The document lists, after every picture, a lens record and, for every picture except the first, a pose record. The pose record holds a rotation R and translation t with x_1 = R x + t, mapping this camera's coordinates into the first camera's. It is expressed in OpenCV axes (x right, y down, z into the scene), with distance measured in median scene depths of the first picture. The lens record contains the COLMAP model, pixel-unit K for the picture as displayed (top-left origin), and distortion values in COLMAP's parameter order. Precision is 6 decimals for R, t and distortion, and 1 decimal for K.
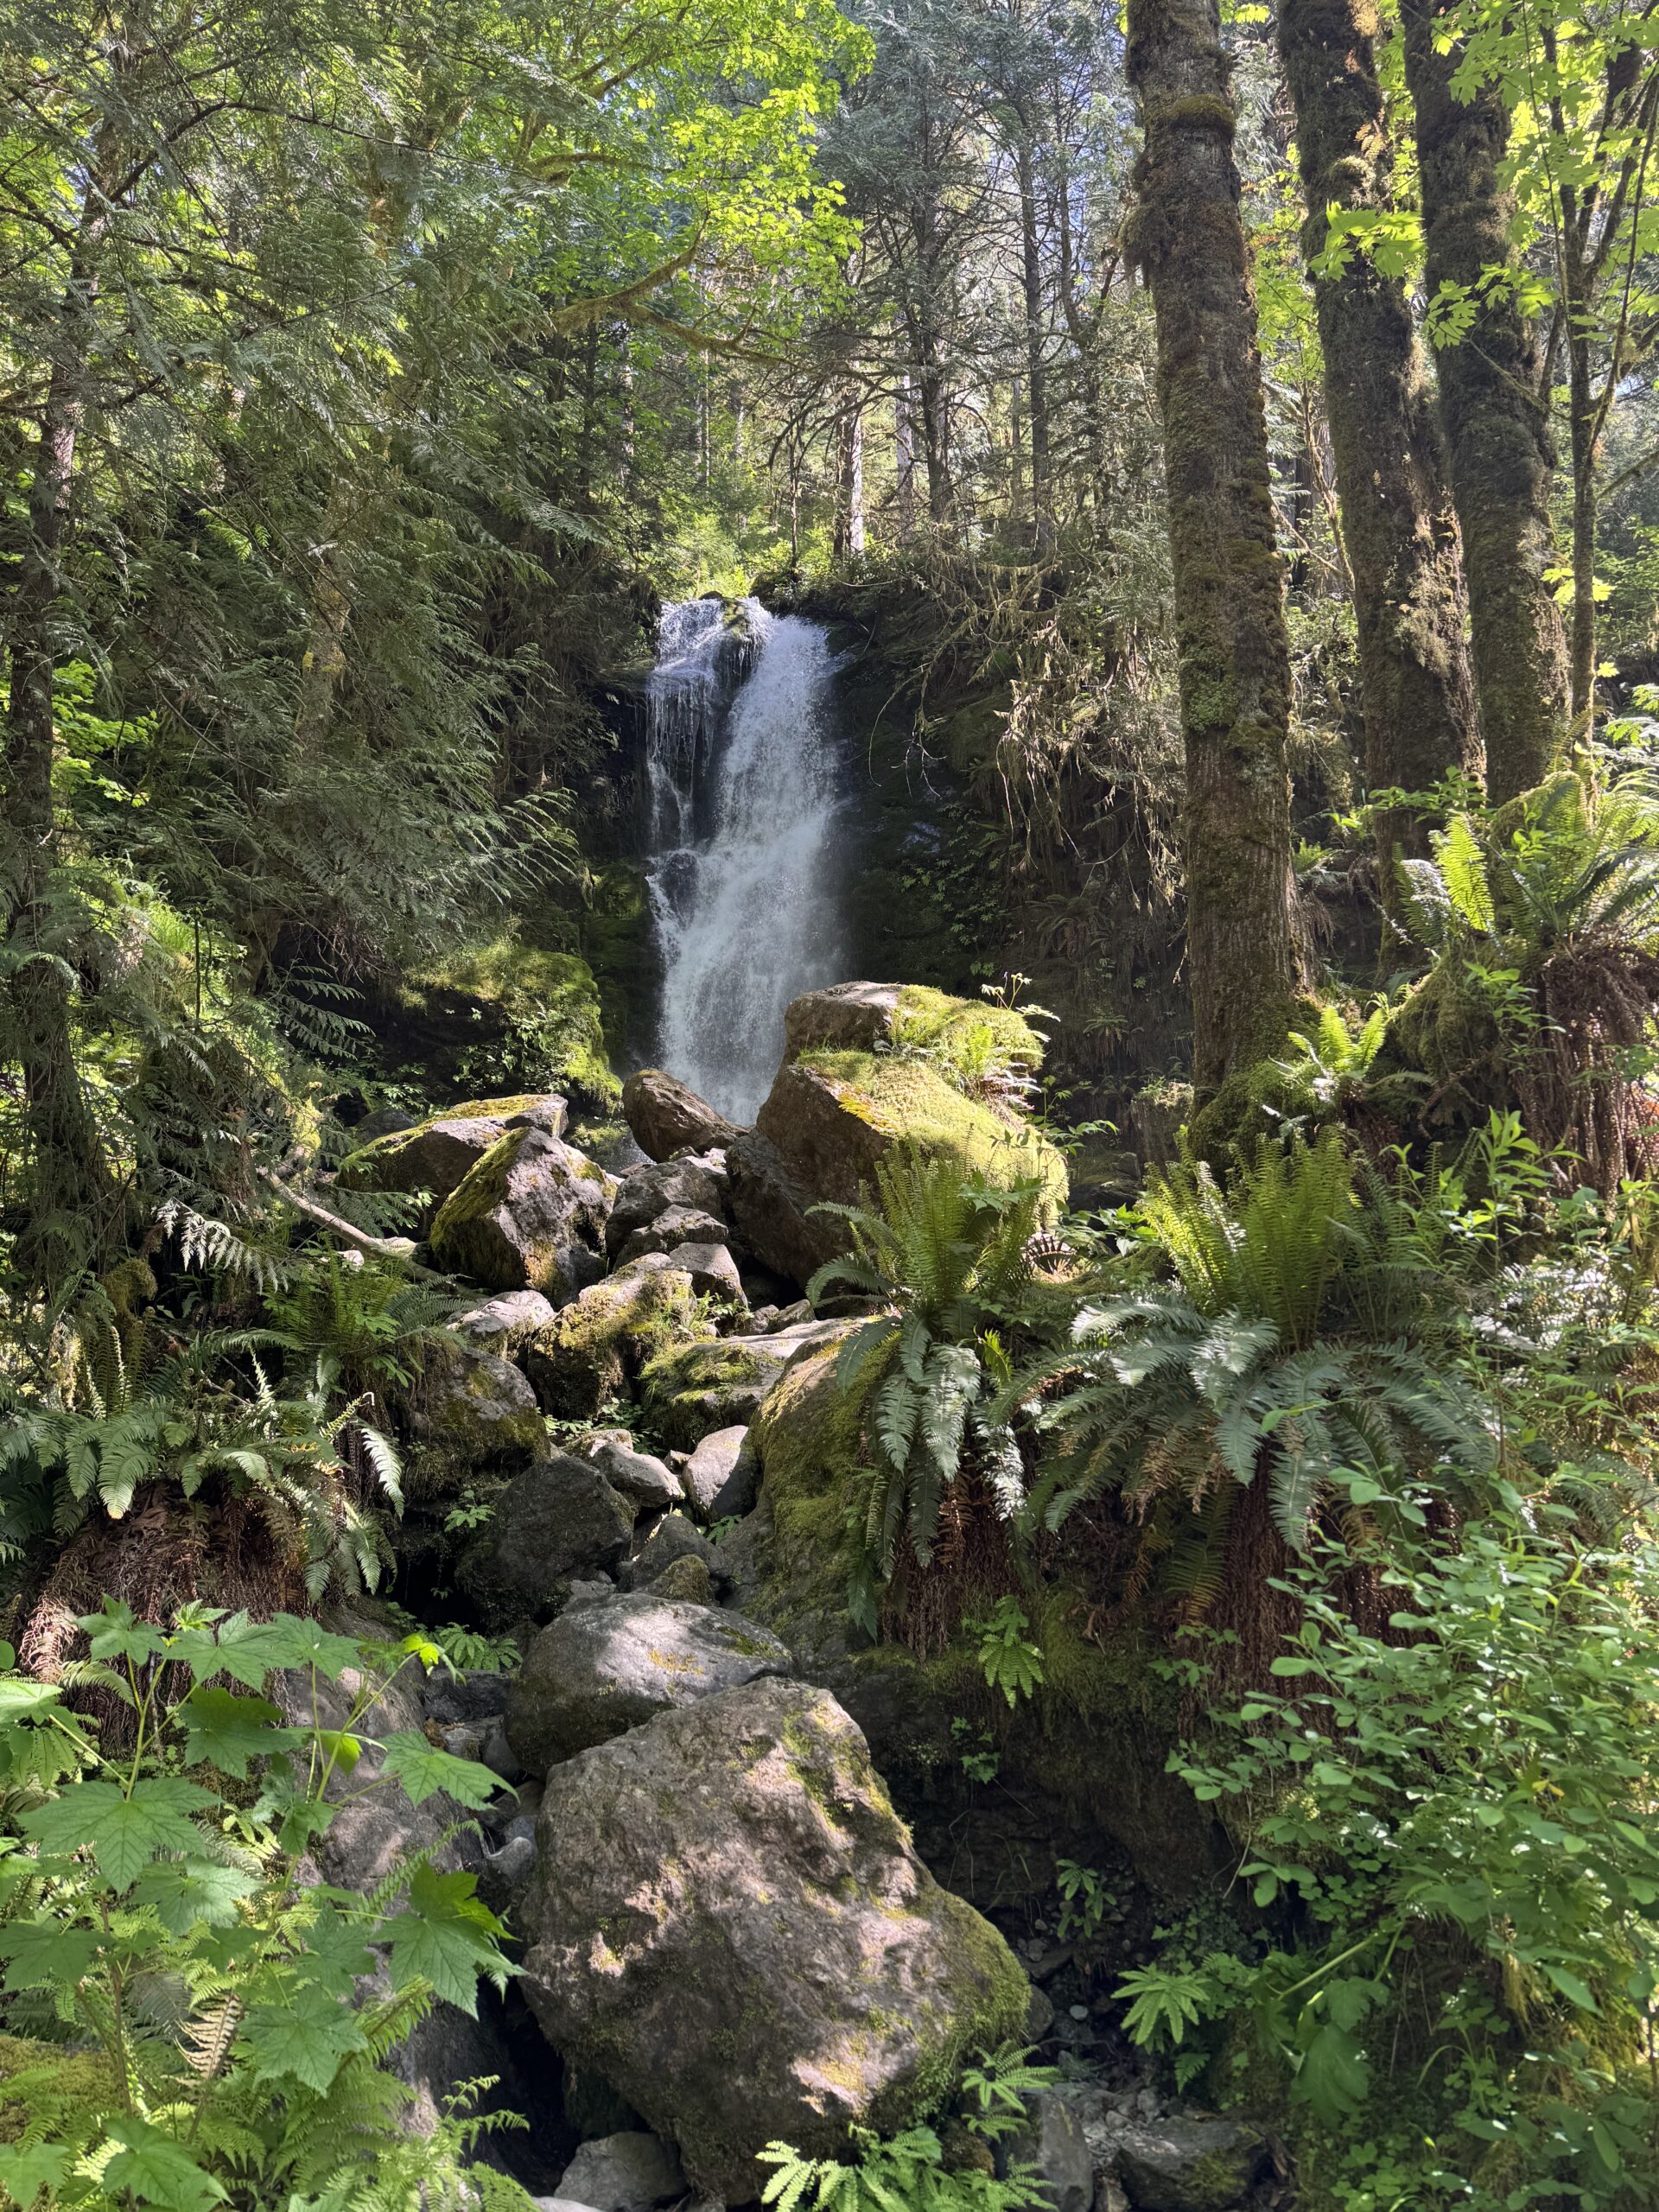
lens RADIAL K [[1547.5, 0, 828.1], [0, 1547.5, 1102.9], [0, 0, 1]] dist [0.002216, 0.001108]
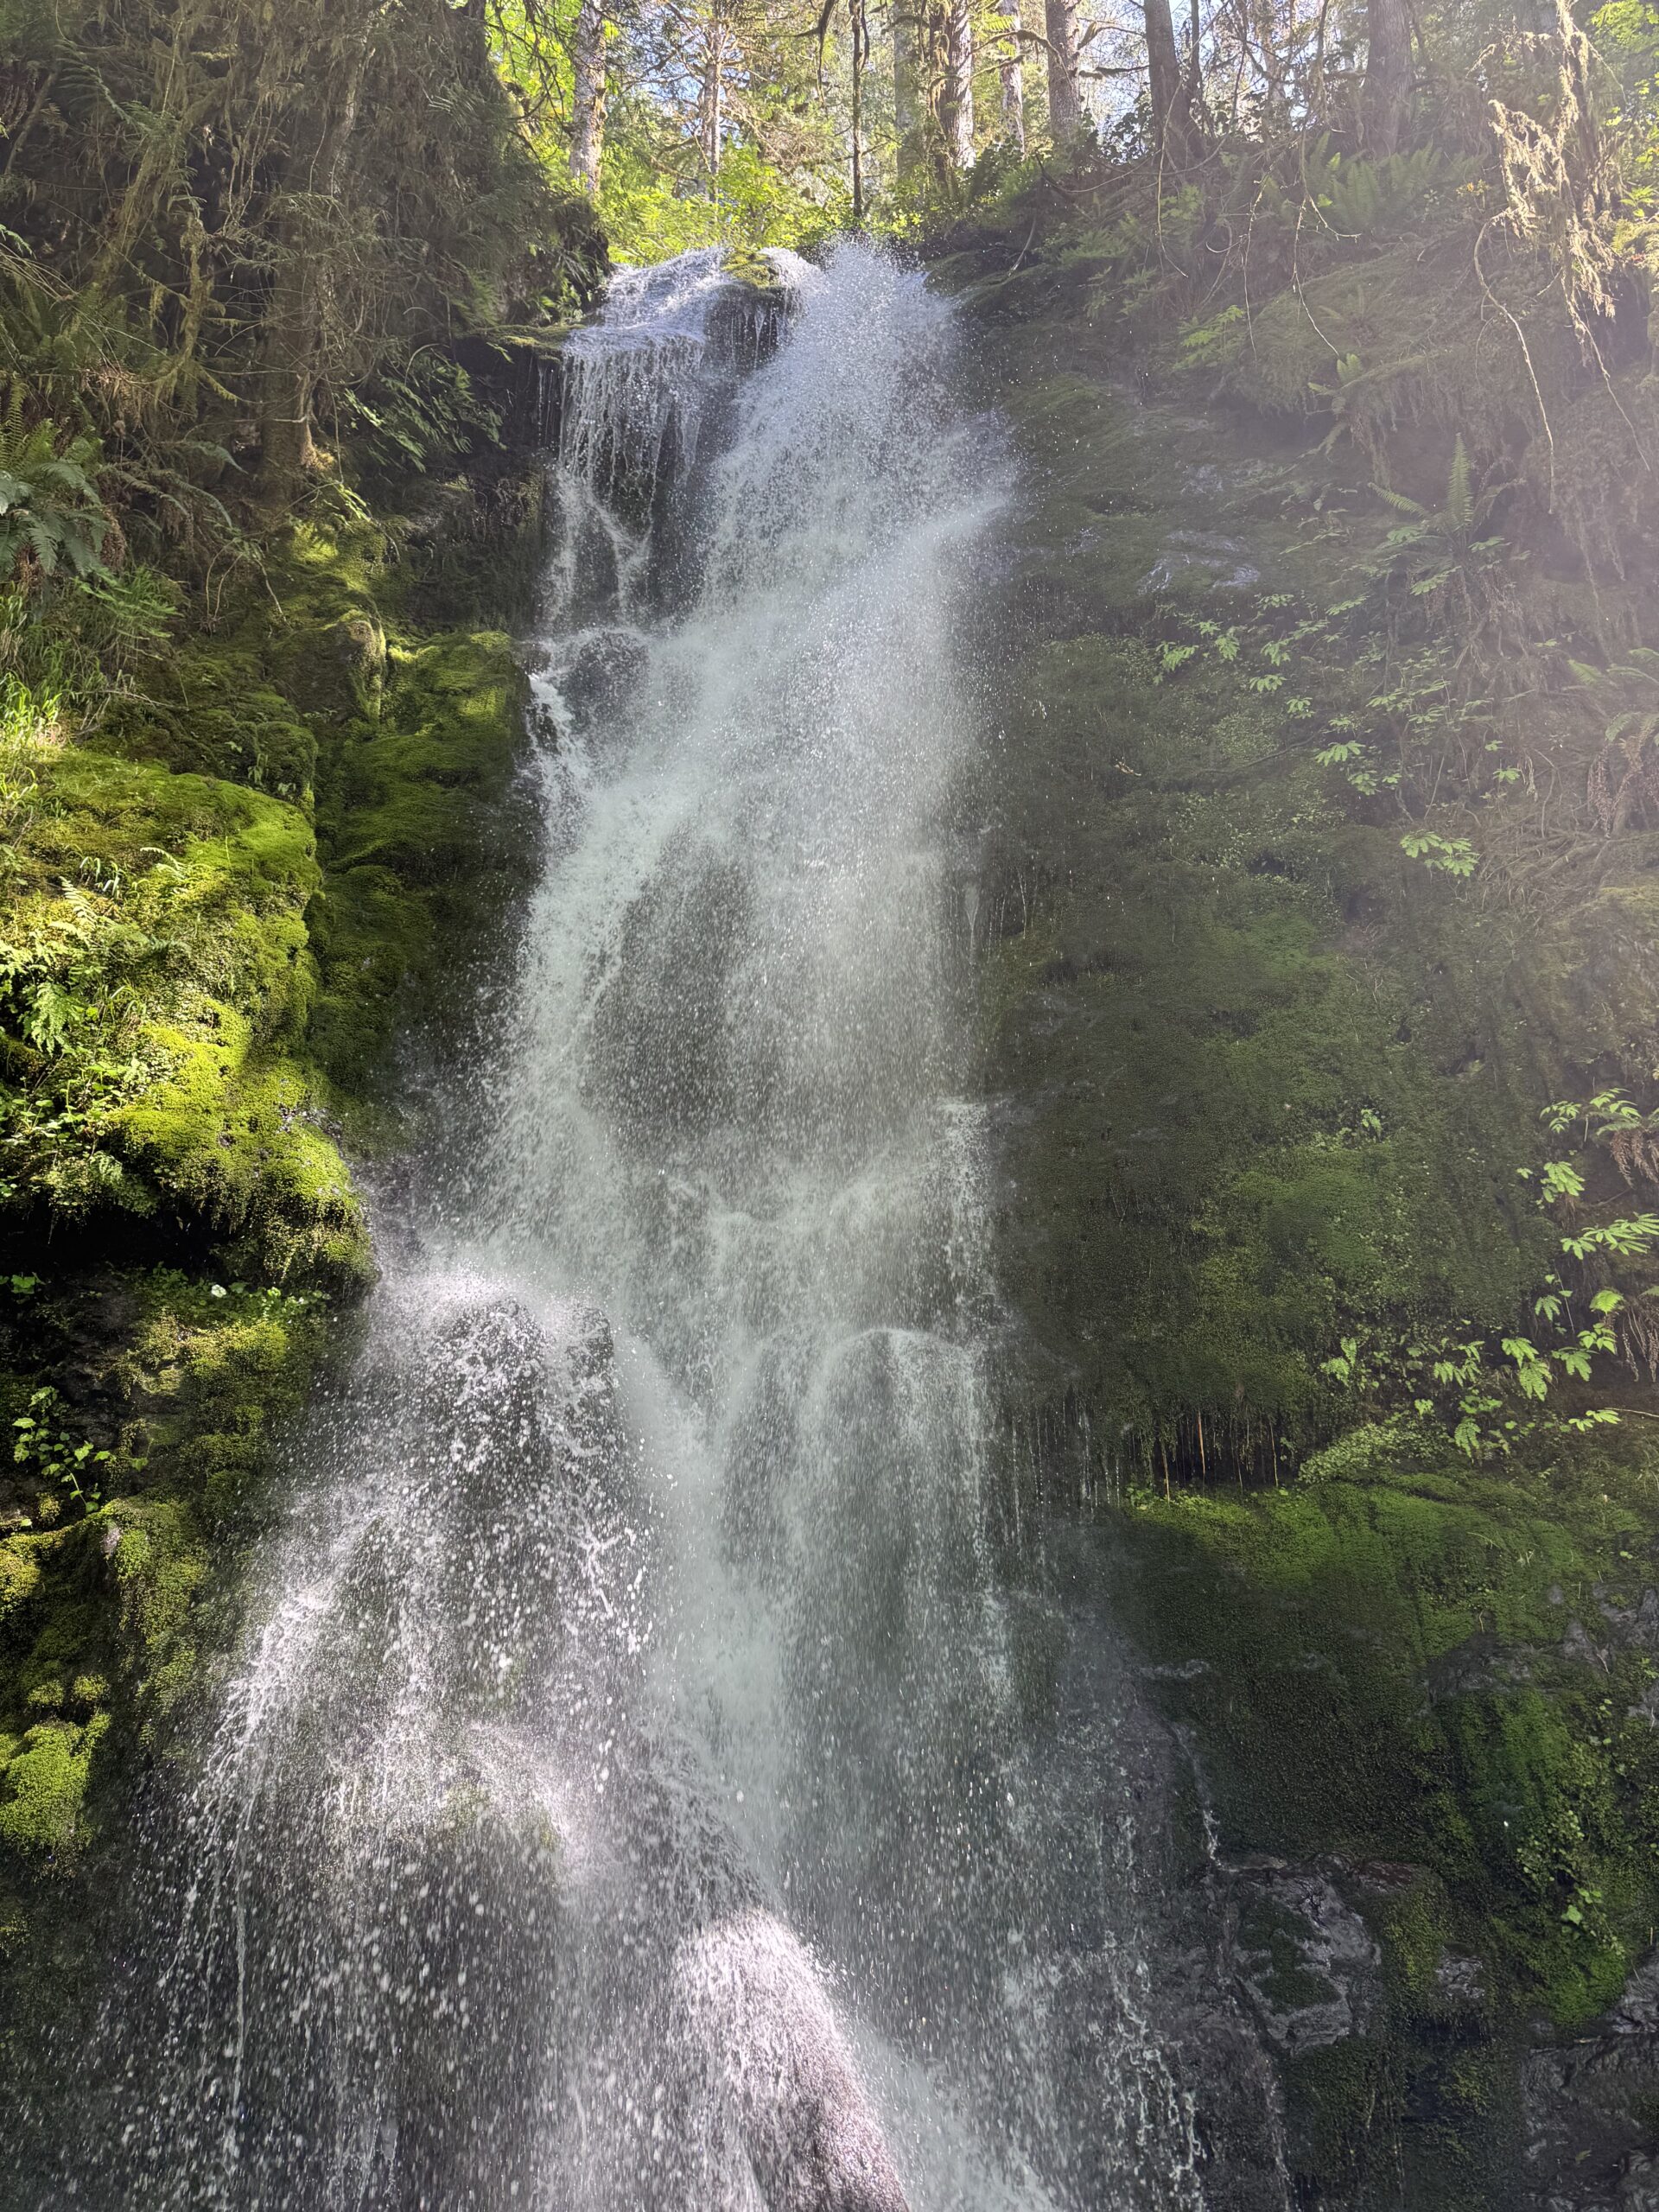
lens RADIAL K [[1547.5, 0, 830.7], [0, 1547.5, 1106.8], [0, 0, 1]] dist [0.002216, 0.001108]
pose [[0.999572, 0.029023, 0.003620, -0.029151], [-0.028920, 0.999248, -0.025836, -0.014869], [-0.004367, 0.025720, 0.999660, 0.539319]]
